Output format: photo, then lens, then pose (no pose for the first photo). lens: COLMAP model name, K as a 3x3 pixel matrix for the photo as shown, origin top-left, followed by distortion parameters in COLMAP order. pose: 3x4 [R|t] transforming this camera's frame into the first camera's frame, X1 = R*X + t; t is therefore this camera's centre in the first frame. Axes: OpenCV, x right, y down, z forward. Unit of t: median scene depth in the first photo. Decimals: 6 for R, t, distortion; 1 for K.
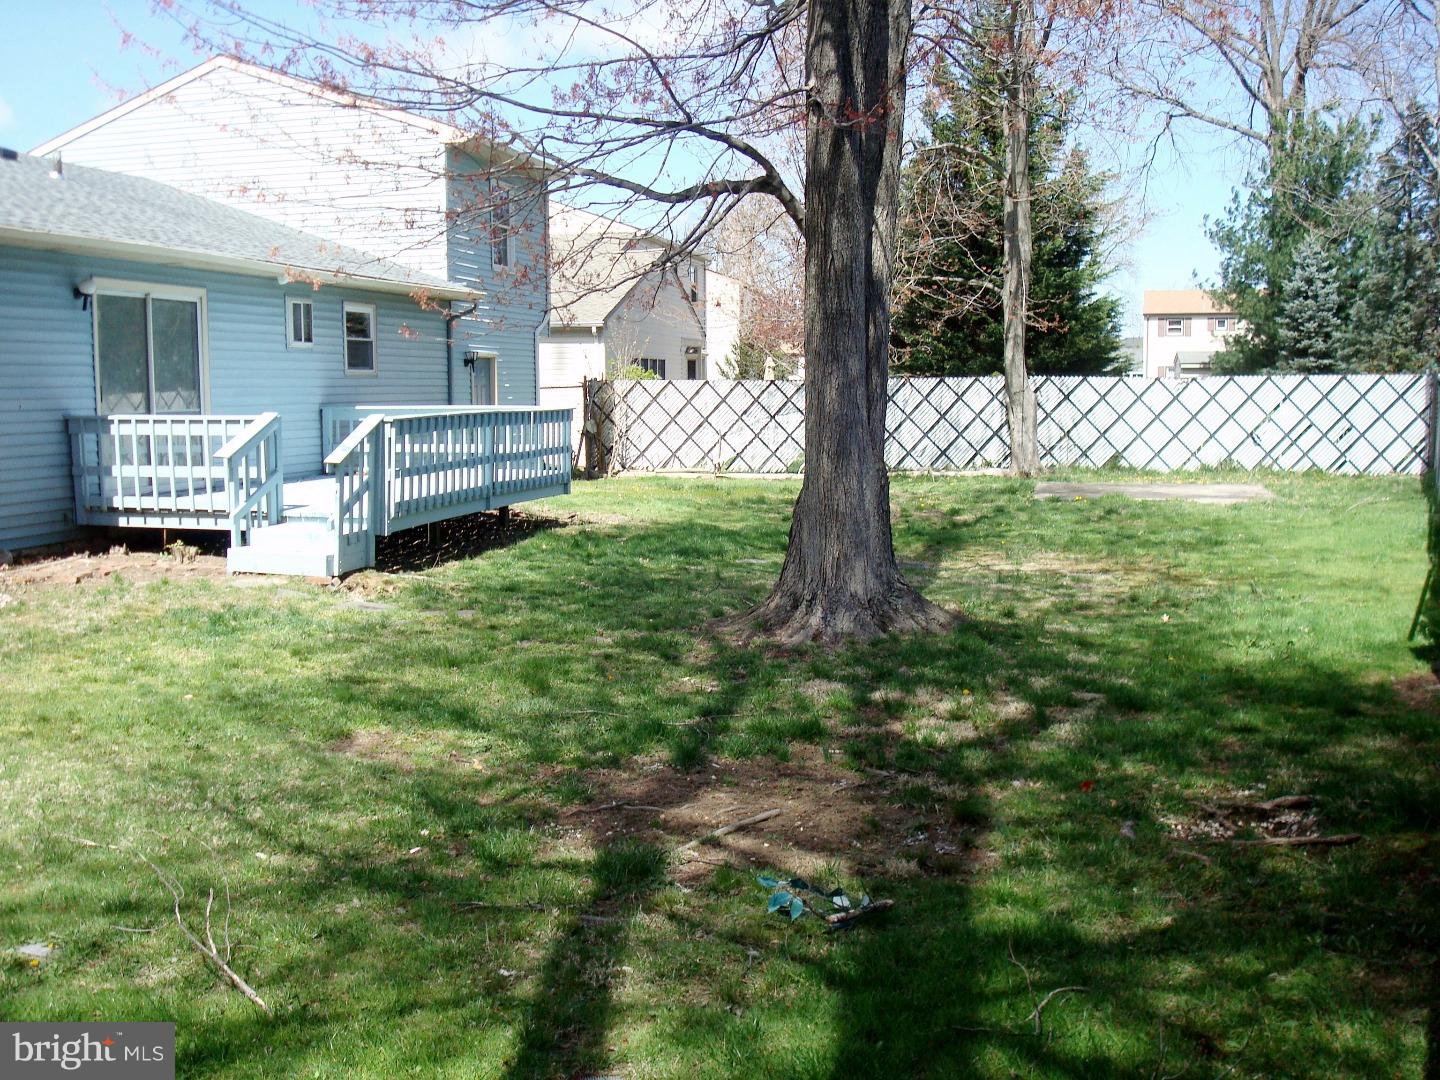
lens RADIAL K [[1518.9, 0, 691.8], [0, 1518.9, 535.1], [0, 0, 1]] dist [-0.057454, -0.115305]
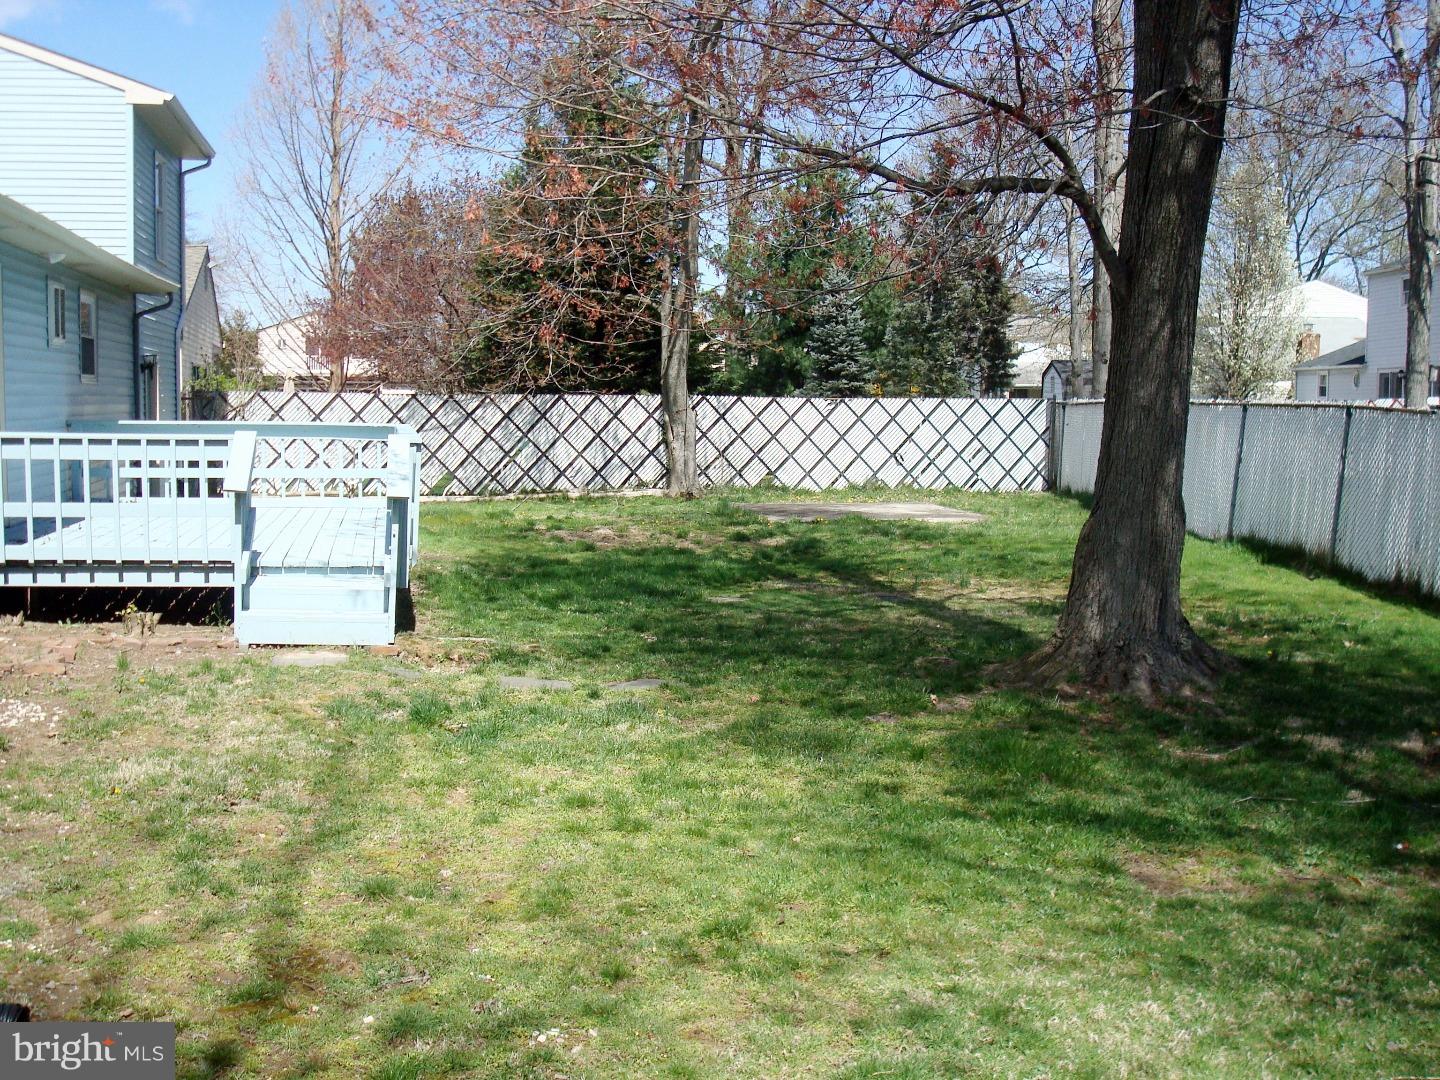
lens RADIAL K [[1518.9, 0, 691.8], [0, 1518.9, 535.1], [0, 0, 1]] dist [-0.057454, -0.115305]
pose [[0.901054, -0.020739, 0.433211, -0.208287], [0.024786, 0.999686, -0.003697, -0.010408], [-0.432998, 0.014069, 0.901285, 0.113286]]
